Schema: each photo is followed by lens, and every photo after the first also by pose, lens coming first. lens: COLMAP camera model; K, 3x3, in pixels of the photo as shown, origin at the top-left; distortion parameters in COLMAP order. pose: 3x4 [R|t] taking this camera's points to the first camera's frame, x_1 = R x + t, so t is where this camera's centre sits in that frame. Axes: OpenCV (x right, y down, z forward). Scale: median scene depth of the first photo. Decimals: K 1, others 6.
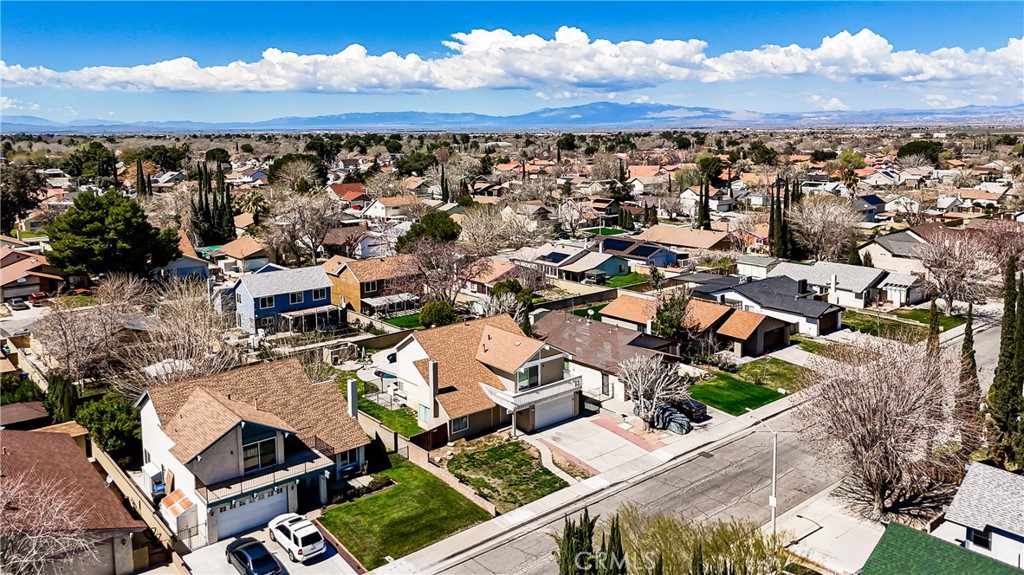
lens RADIAL K [[753.3, 0, 512.0], [0, 753.3, 287.5], [0, 0, 1]] dist [0.106454, -0.129559]
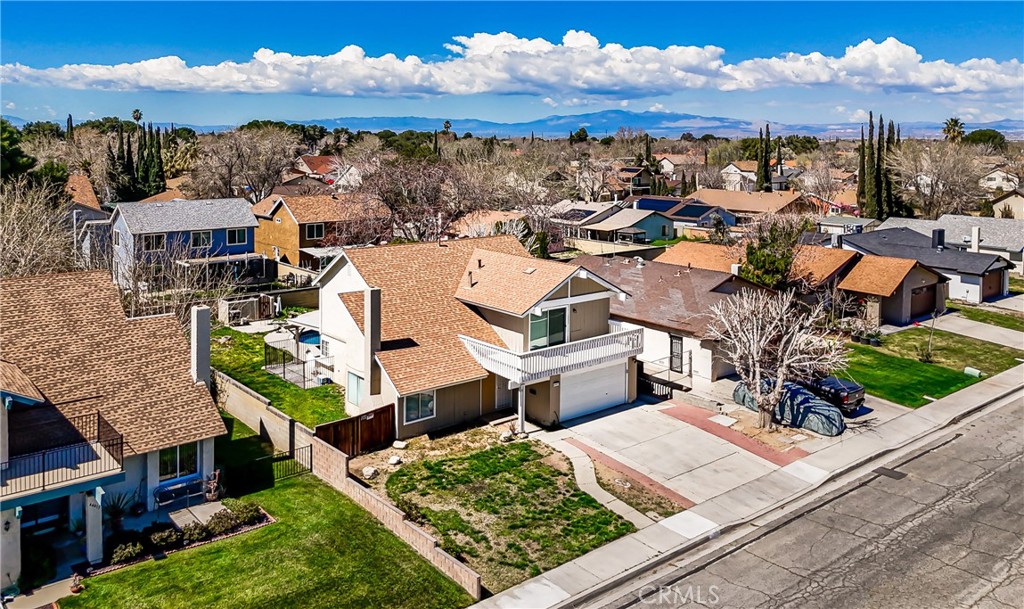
lens RADIAL K [[823.0, 0, 516.1], [0, 823.0, 235.6], [0, 0, 1]] dist [0.044291, -0.006212]
pose [[0.999869, 0.016167, -0.000173, -0.002857], [-0.016125, 0.996342, -0.083919, 0.107531], [-0.001184, 0.083911, 0.996473, 0.411653]]
